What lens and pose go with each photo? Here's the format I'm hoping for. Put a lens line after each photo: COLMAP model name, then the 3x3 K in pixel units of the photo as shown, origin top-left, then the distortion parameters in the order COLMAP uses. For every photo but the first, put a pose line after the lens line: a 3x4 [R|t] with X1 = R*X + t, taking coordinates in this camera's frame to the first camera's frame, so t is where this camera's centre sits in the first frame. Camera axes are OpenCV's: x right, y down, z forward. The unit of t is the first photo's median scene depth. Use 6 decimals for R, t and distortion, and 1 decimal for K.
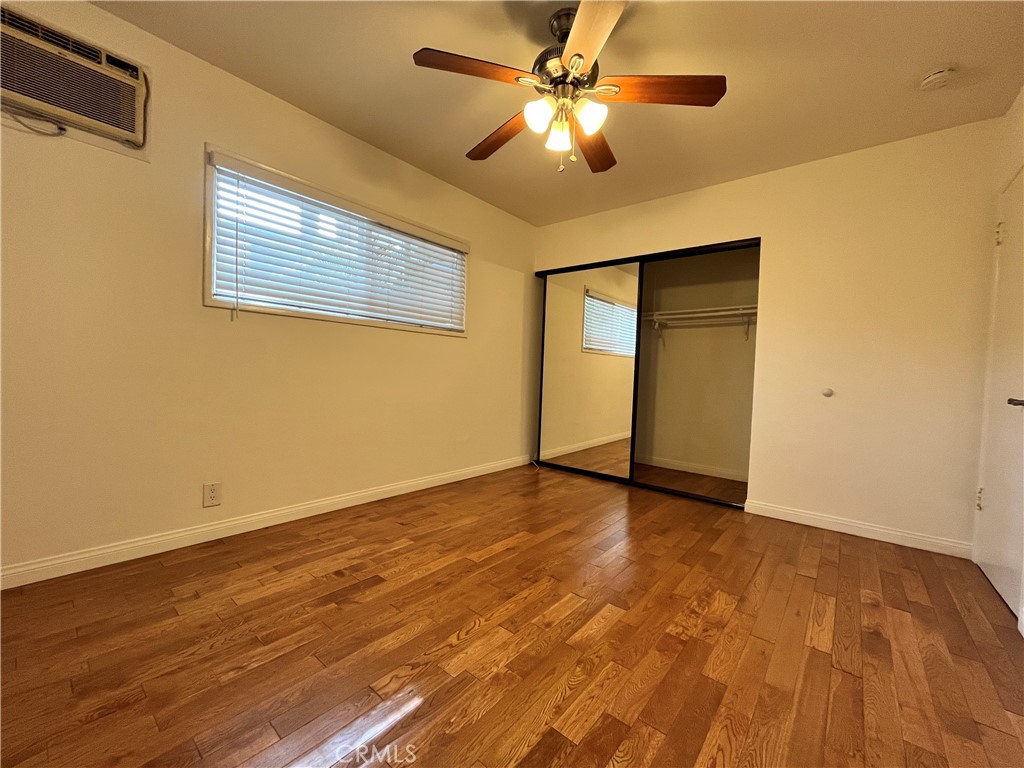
lens RADIAL K [[413.3, 0, 508.4], [0, 413.3, 387.1], [0, 0, 1]] dist [-0.002015, -0.000647]
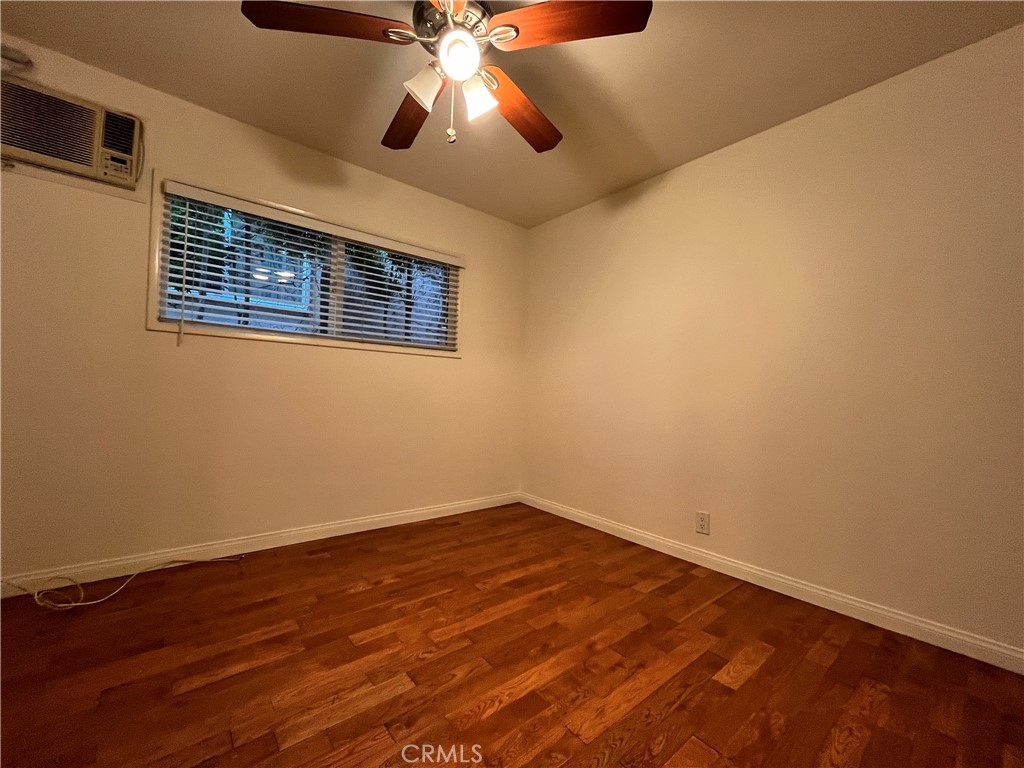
lens RADIAL K [[401.5, 0, 512.0], [0, 401.5, 384.0], [0, 0, 1]] dist [-0.001088, -0.000199]
pose [[0.979476, -0.001540, -0.201556, 0.293191], [-0.008827, 0.998684, -0.050525, -0.025179], [0.201369, 0.051267, 0.978173, 0.227166]]
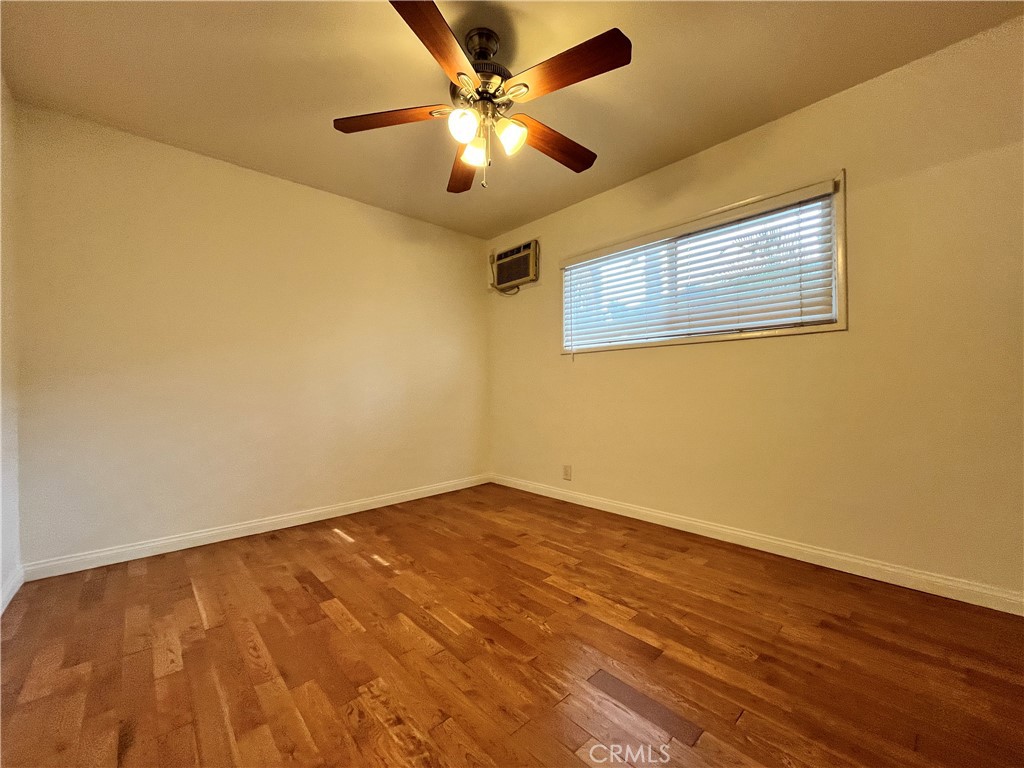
lens RADIAL K [[413.3, 0, 508.4], [0, 413.3, 387.1], [0, 0, 1]] dist [-0.002015, -0.000647]
pose [[-0.139287, -0.034334, -0.989657, 0.919253], [-0.026260, 0.999175, -0.030968, -0.011035], [0.989904, 0.021675, -0.140074, 1.021968]]
